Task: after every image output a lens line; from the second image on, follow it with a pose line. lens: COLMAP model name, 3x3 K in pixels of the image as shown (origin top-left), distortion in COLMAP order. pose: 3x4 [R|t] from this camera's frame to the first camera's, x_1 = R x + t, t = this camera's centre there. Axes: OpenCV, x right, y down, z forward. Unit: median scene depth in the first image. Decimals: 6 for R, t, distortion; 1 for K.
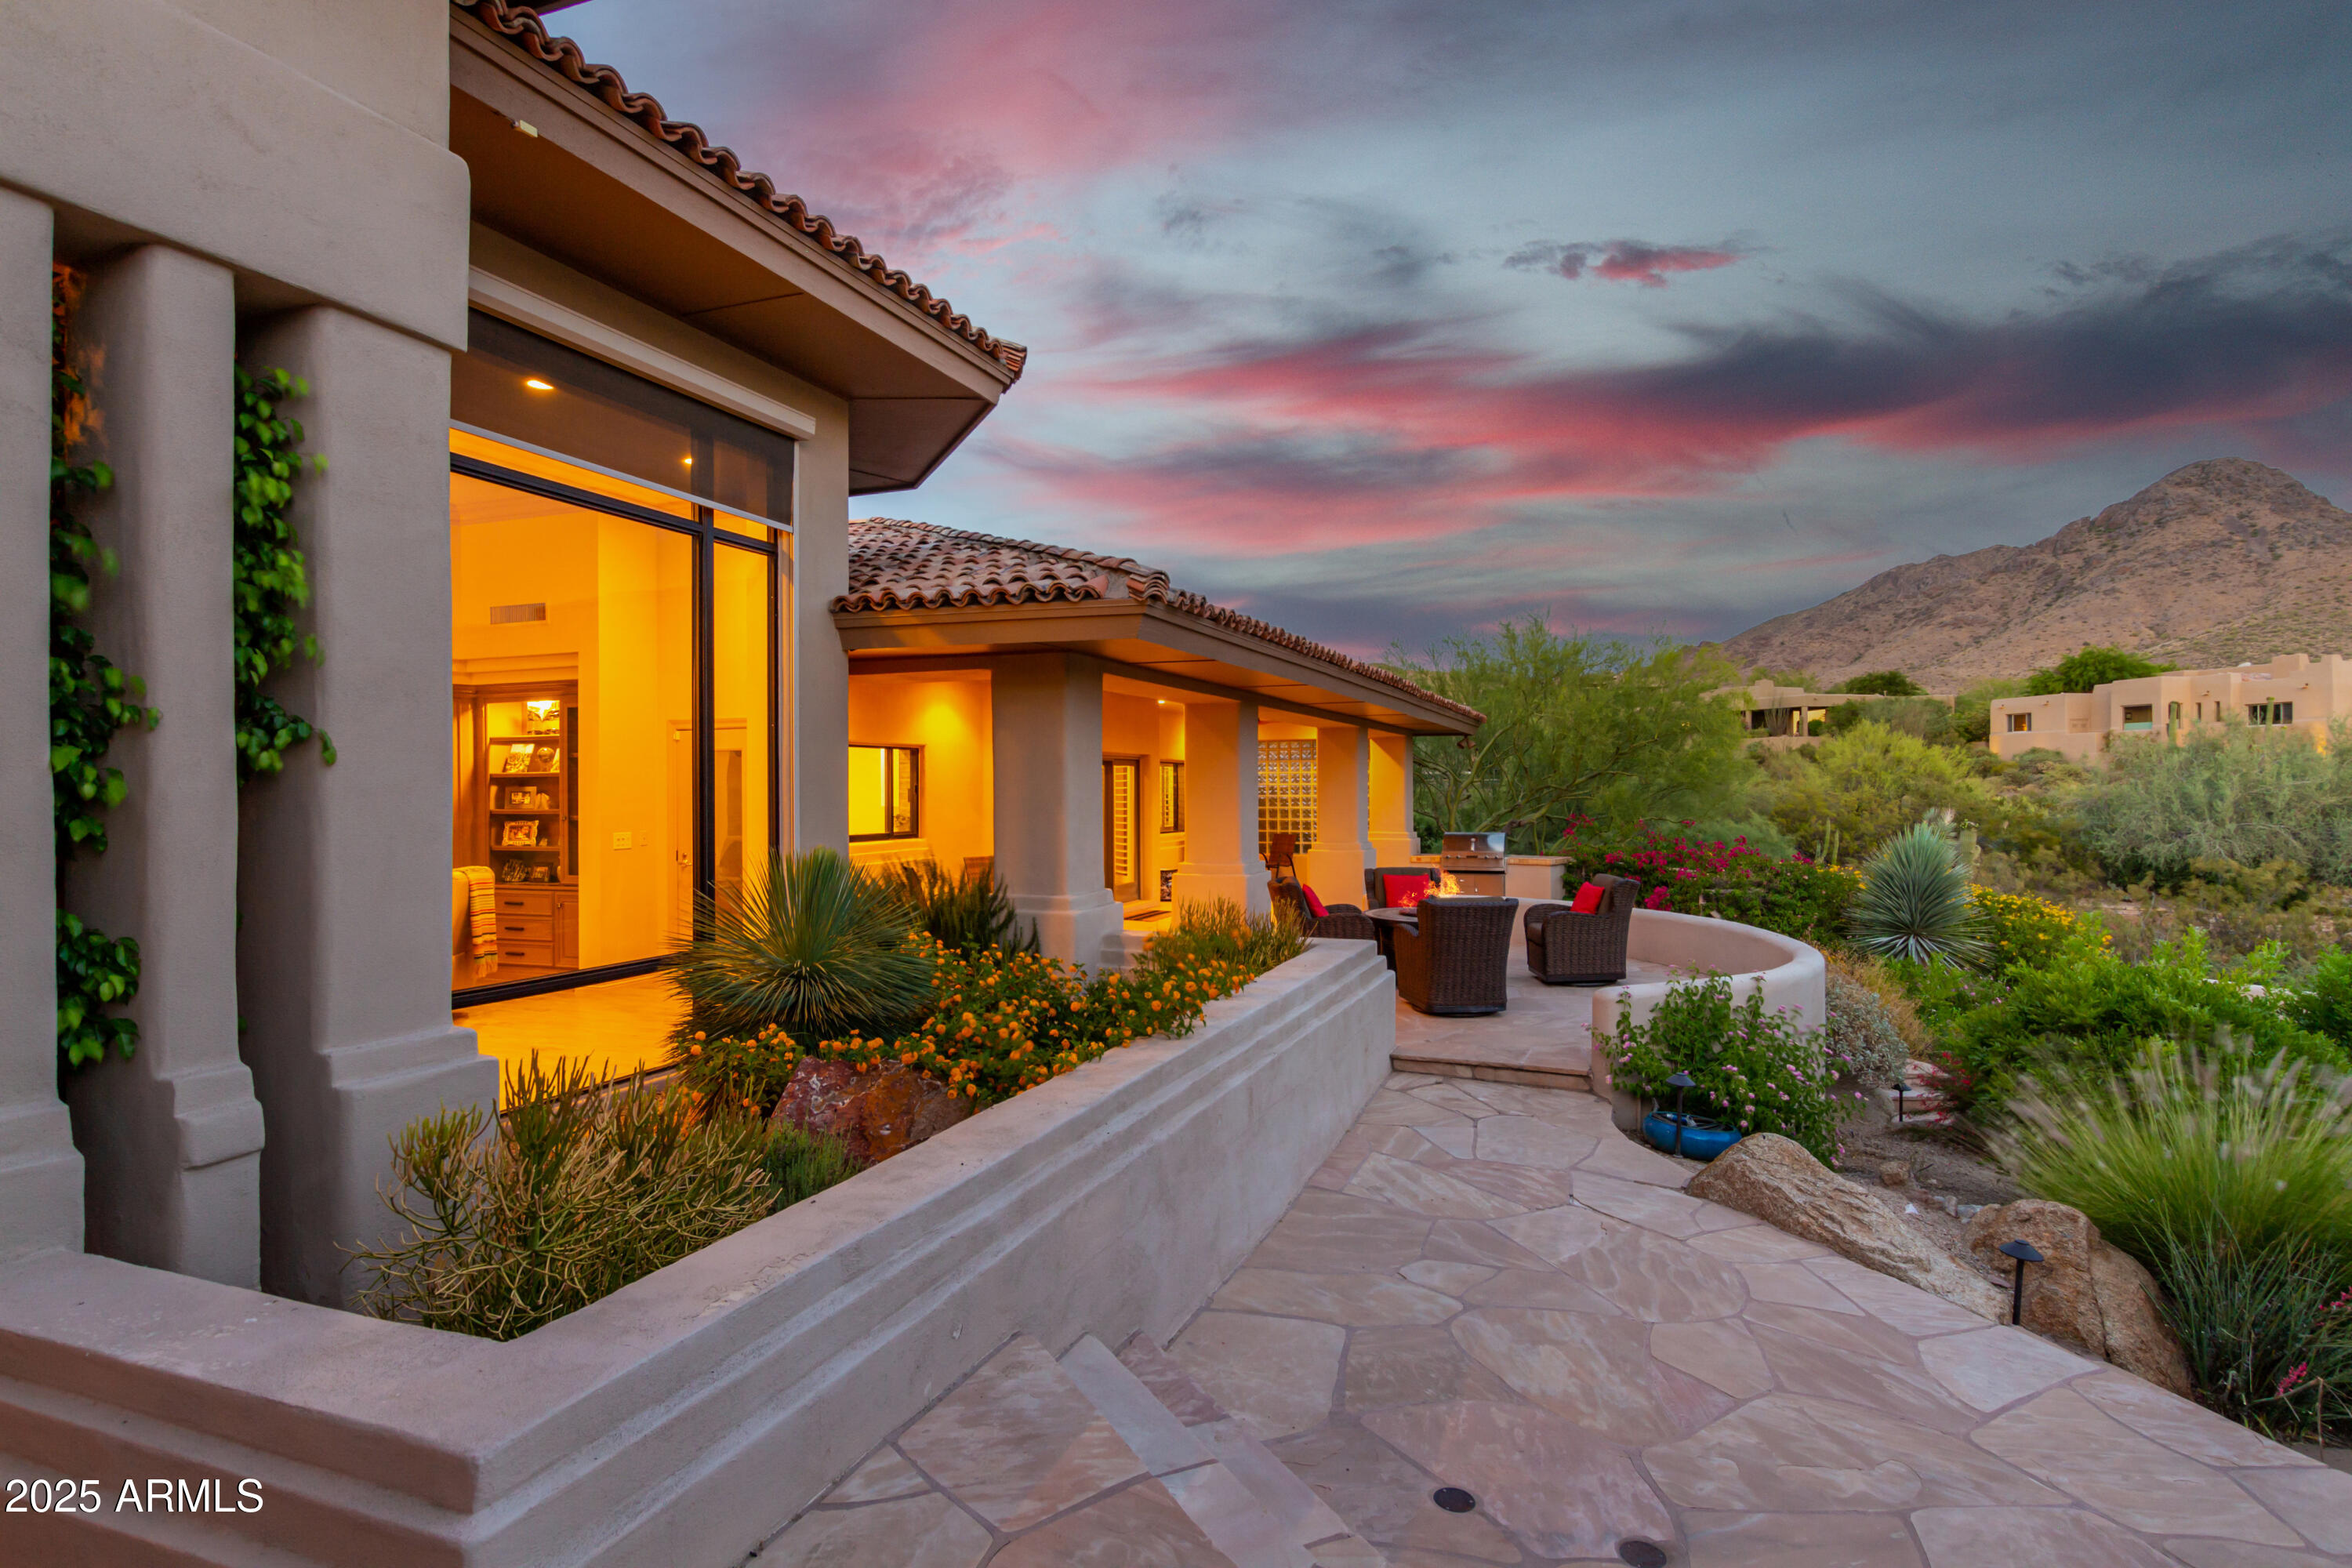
lens RADIAL K [[1179.7, 0, 1173.8], [0, 1179.7, 791.8], [0, 0, 1]] dist [-0.005841, -0.002800]
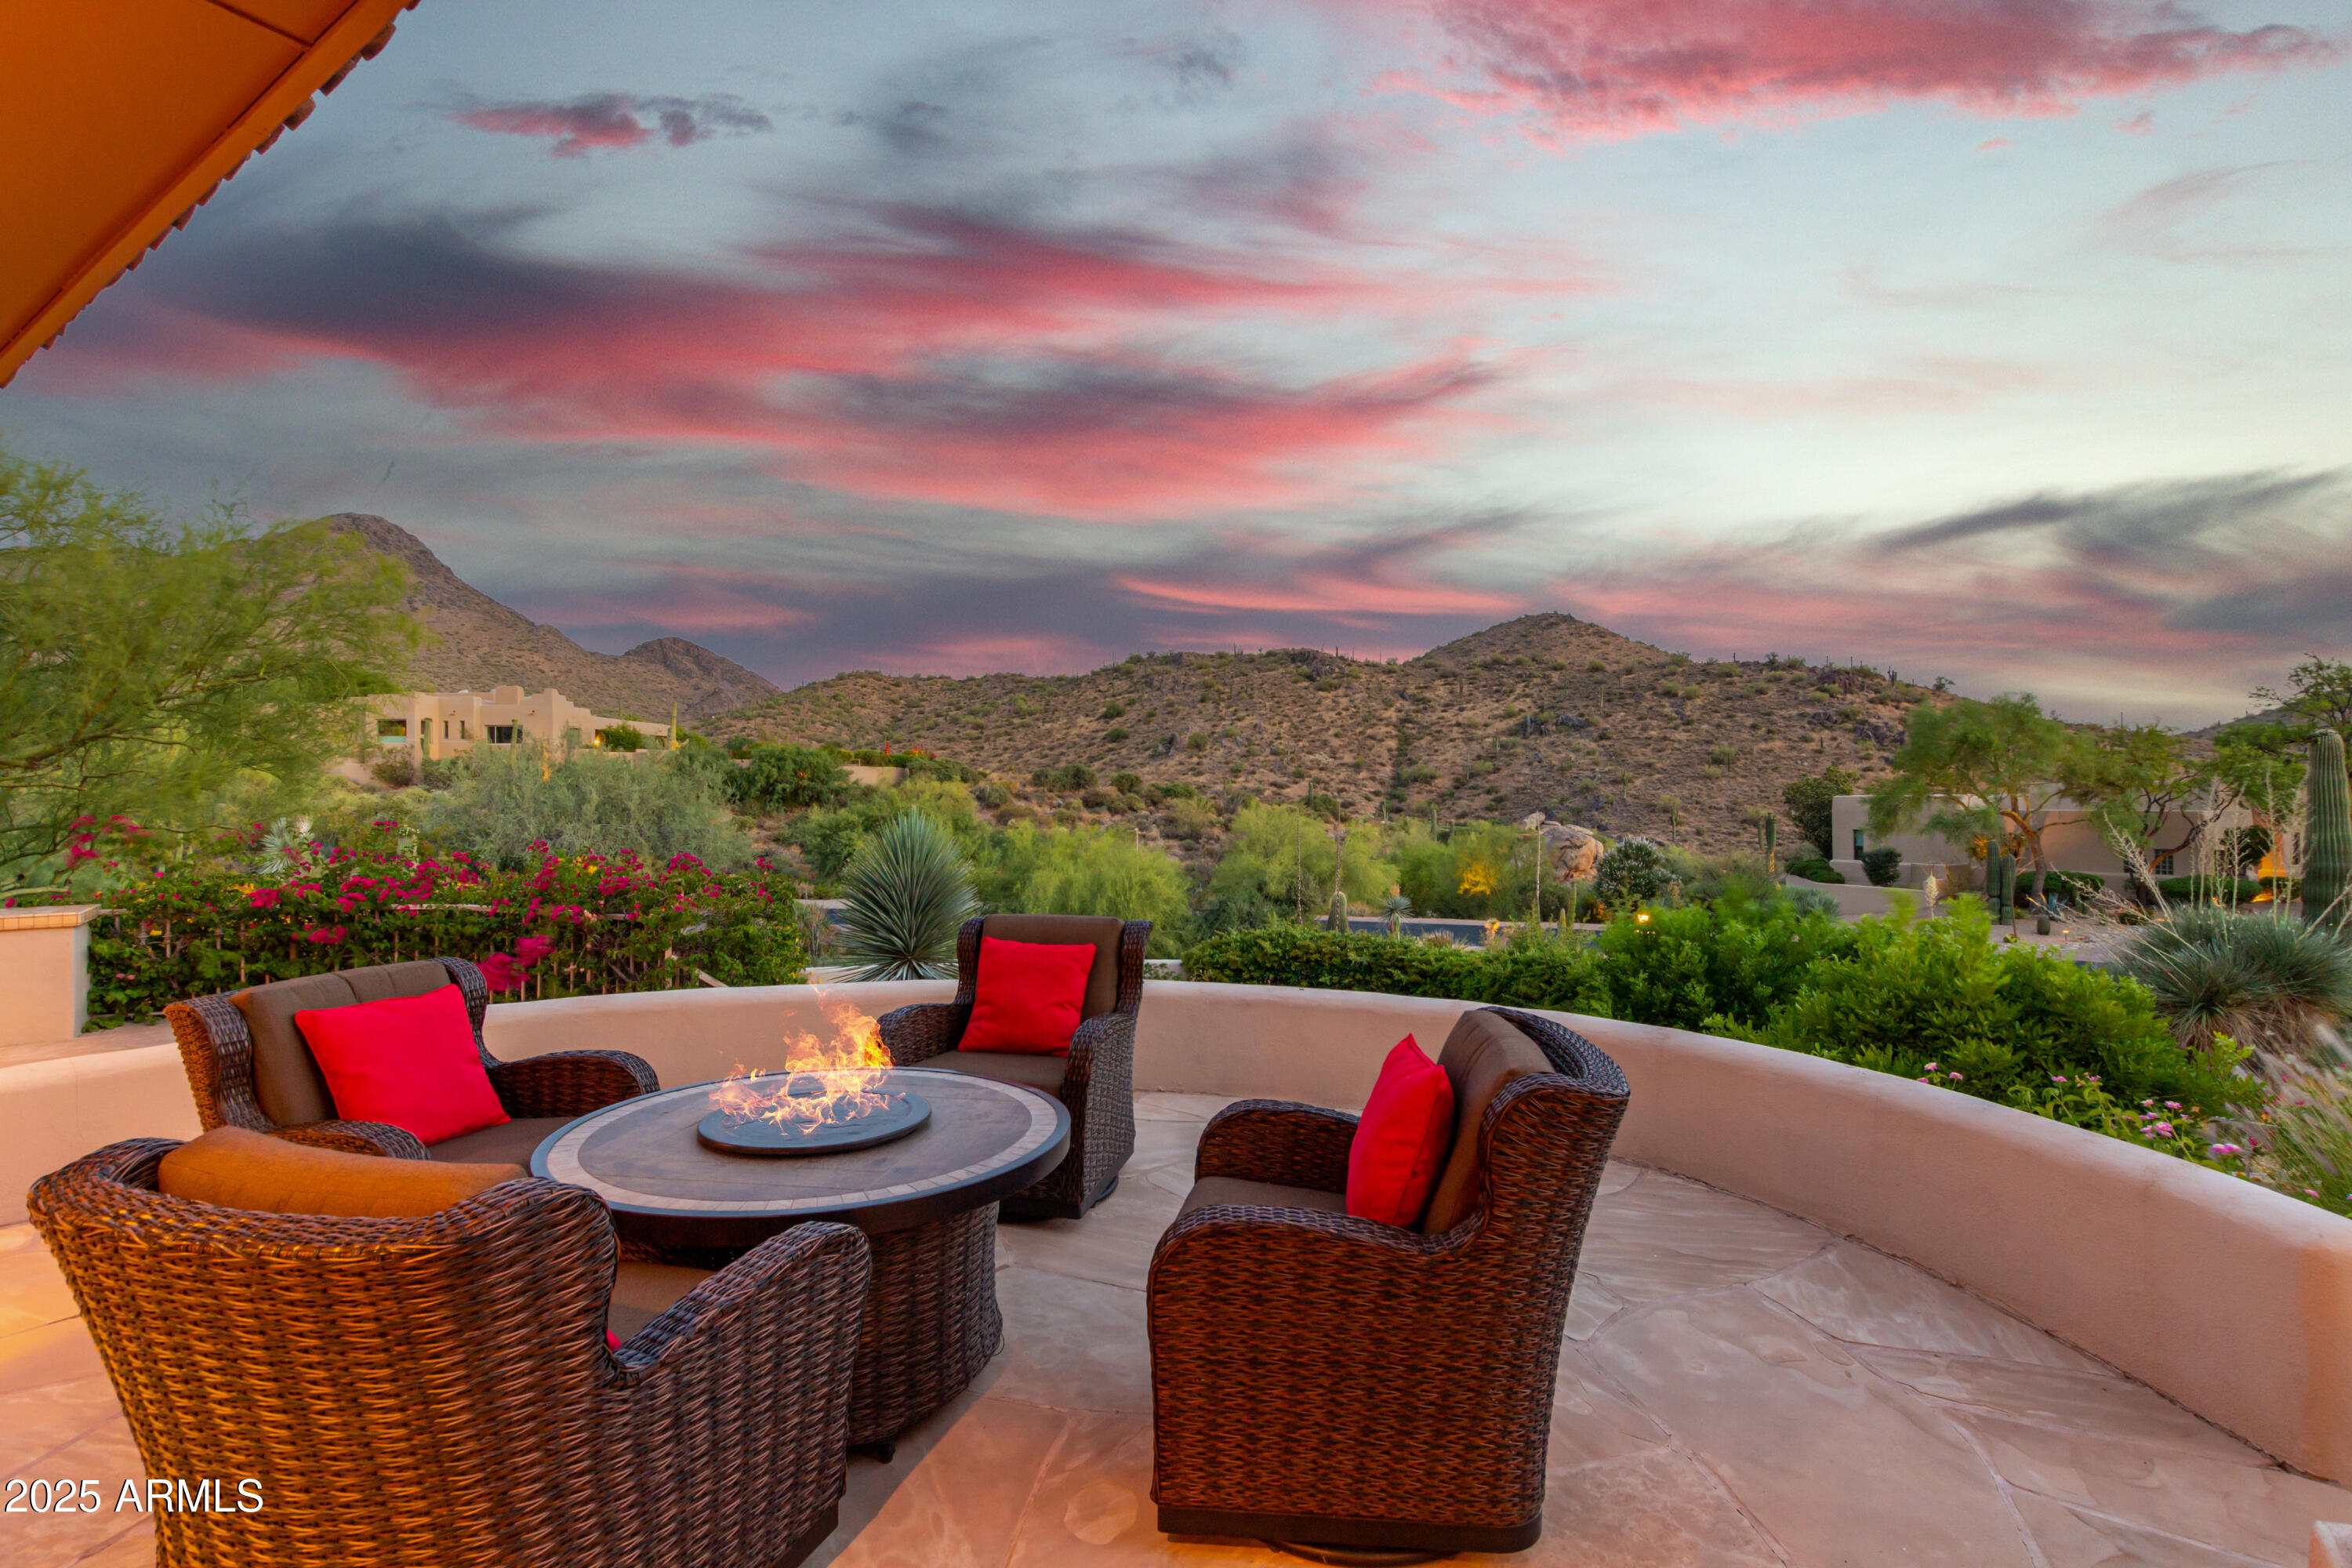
lens RADIAL K [[1110.4, 0, 1178.4], [0, 1110.4, 788.8], [0, 0, 1]] dist [-0.005313, -0.000033]
pose [[0.205271, 0.010410, 0.978650, -0.002516], [0.005734, 0.999913, -0.011839, 0.003594], [-0.978688, 0.008042, 0.205194, 0.105305]]
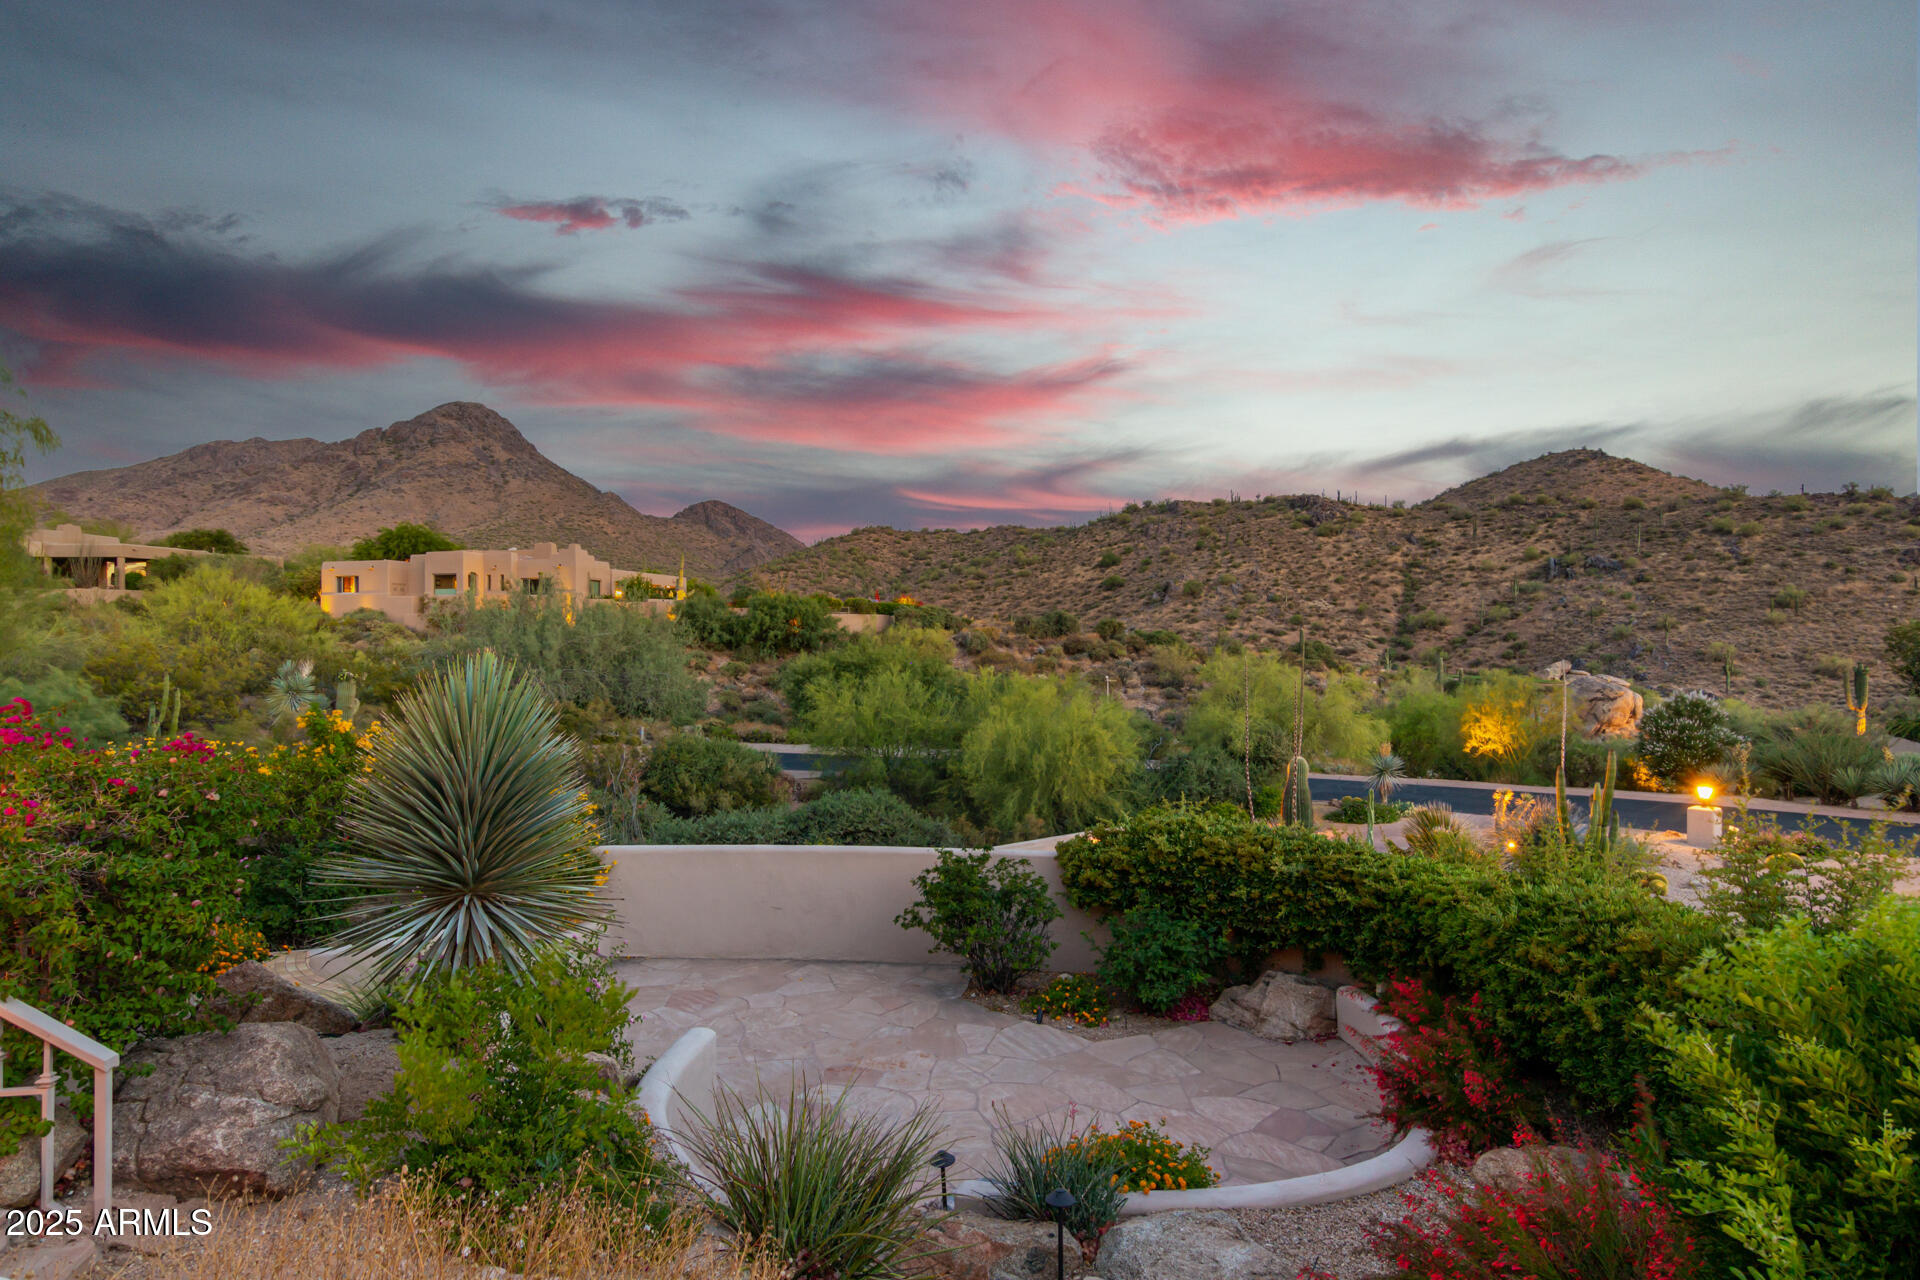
lens RADIAL K [[1060.9, 0, 964.3], [0, 1060.9, 643.5], [0, 0, 1]] dist [0.006513, -0.003405]
pose [[0.395181, 0.003947, 0.918595, 0.049268], [0.004069, 0.999973, -0.006047, 0.003988], [-0.918594, 0.006127, 0.395155, 0.099885]]
